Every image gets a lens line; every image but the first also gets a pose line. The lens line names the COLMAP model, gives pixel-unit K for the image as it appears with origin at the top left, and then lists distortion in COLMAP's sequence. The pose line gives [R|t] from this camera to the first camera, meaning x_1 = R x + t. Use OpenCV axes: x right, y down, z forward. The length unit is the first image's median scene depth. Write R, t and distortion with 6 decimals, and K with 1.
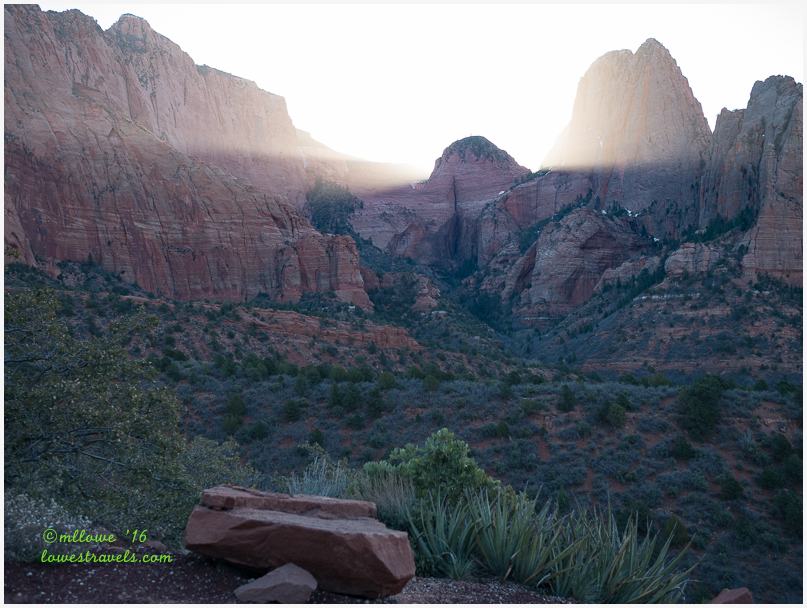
lens RADIAL K [[910.2, 0, 398.8], [0, 910.2, 311.3], [0, 0, 1]] dist [-0.016605, 0.000000]
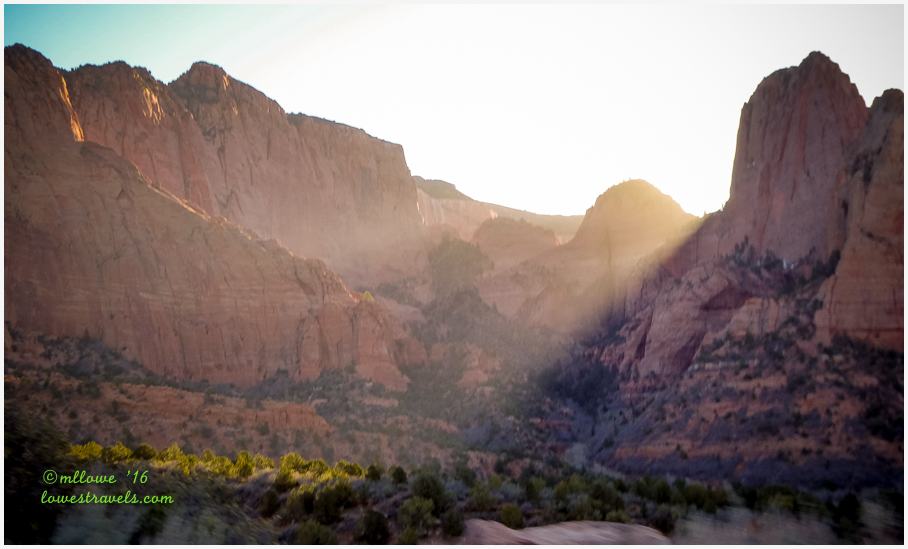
lens RADIAL K [[1087.9, 0, 450.2], [0, 1087.9, 303.8], [0, 0, 1]] dist [-0.003544, 0.000000]
pose [[0.986570, -0.026788, -0.161128, 0.180732], [0.013457, 0.996437, -0.083265, 0.005984], [0.162784, 0.079978, 0.983415, 0.001064]]
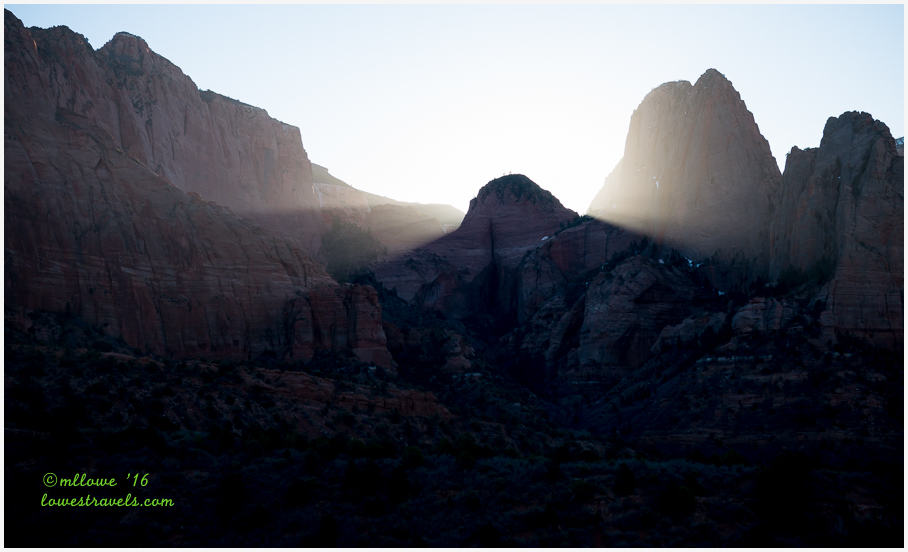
lens RADIAL K [[1046.0, 0, 458.1], [0, 1046.0, 274.5], [0, 0, 1]] dist [-0.017683, 0.000000]
pose [[0.999511, 0.010610, 0.029407, -0.000344], [-0.007806, 0.995551, -0.093900, -0.000284], [-0.030273, 0.093625, 0.995147, 0.003607]]
